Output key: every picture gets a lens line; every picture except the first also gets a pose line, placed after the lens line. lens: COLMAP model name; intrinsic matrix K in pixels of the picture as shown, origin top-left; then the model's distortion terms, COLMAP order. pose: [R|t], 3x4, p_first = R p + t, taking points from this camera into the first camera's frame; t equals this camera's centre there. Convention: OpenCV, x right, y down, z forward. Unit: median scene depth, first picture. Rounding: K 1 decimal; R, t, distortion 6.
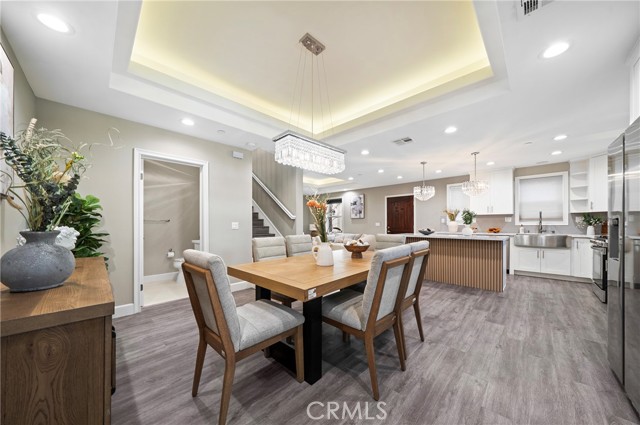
lens RADIAL K [[217.5, 0, 315.0], [0, 217.5, 224.1], [0, 0, 1]] dist [-0.007027, 0.000540]
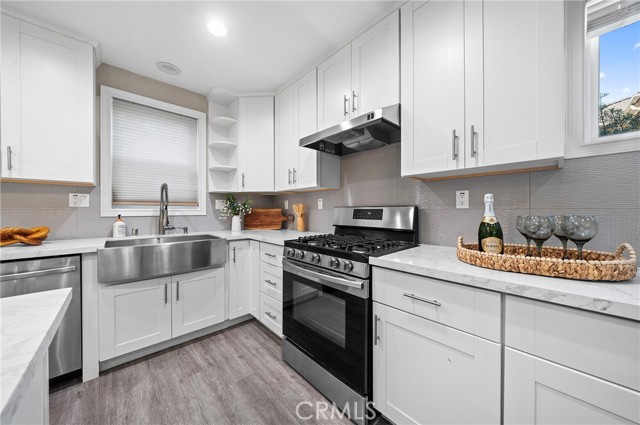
lens RADIAL K [[217.5, 0, 322.3], [0, 217.5, 211.1], [0, 0, 1]] dist [-0.007027, 0.000540]
pose [[0.043647, -0.001045, 0.999046, 0.606240], [0.003471, 0.999994, 0.000895, -0.003676], [-0.999041, 0.003429, 0.043650, 0.641133]]
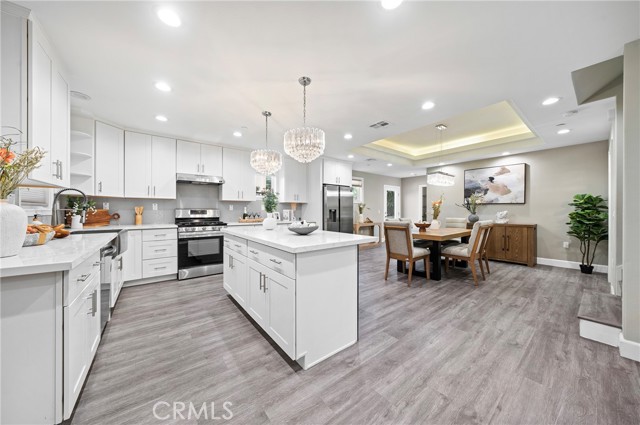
lens RADIAL K [[217.5, 0, 317.7], [0, 217.5, 210.9], [0, 0, 1]] dist [-0.007027, 0.000540]
pose [[-0.992507, 0.000631, 0.122184, 0.391437], [0.000888, 0.999998, 0.002049, -0.004692], [-0.122182, 0.002142, -0.992505, 1.378133]]
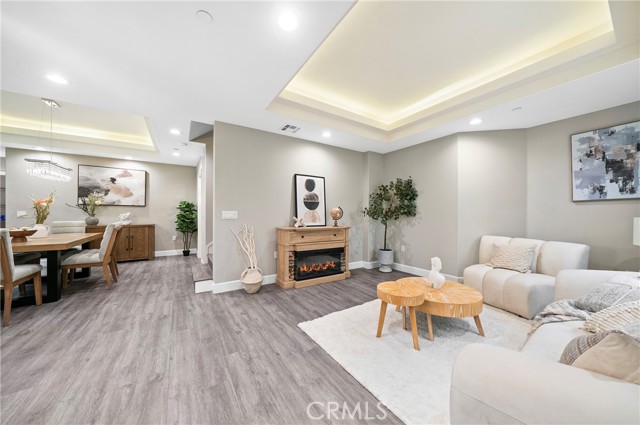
lens RADIAL K [[217.5, 0, 322.4], [0, 217.5, 214.2], [0, 0, 1]] dist [-0.007027, 0.000540]
pose [[-0.190961, 0.003872, -0.981590, 0.501594], [-0.004818, 0.999976, 0.004882, -0.004277], [0.981586, 0.005662, -0.190938, 1.401799]]
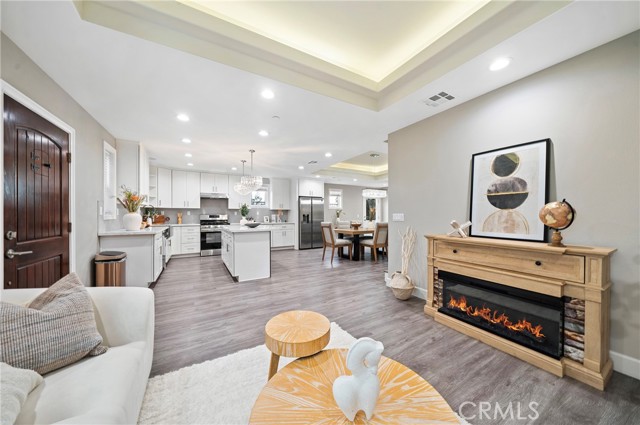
lens RADIAL K [[217.5, 0, 317.0], [0, 217.5, 215.1], [0, 0, 1]] dist [-0.007027, 0.000540]
pose [[-0.964724, 0.003087, 0.263245, -0.016397], [0.003540, 0.999993, 0.001250, -0.005840], [-0.263240, 0.002138, -0.964728, 1.728004]]
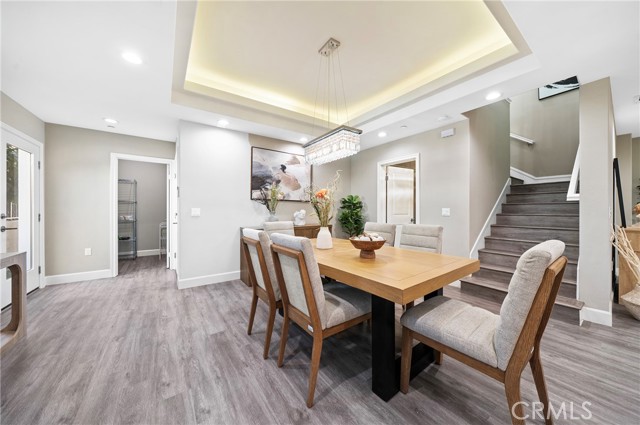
lens RADIAL K [[217.5, 0, 323.5], [0, 217.5, 210.0], [0, 0, 1]] dist [-0.007027, 0.000540]
pose [[-0.145359, -0.003979, -0.989371, 0.453478], [-0.000904, 0.999992, -0.003889, 0.002034], [0.989379, 0.000329, -0.145361, 0.473402]]
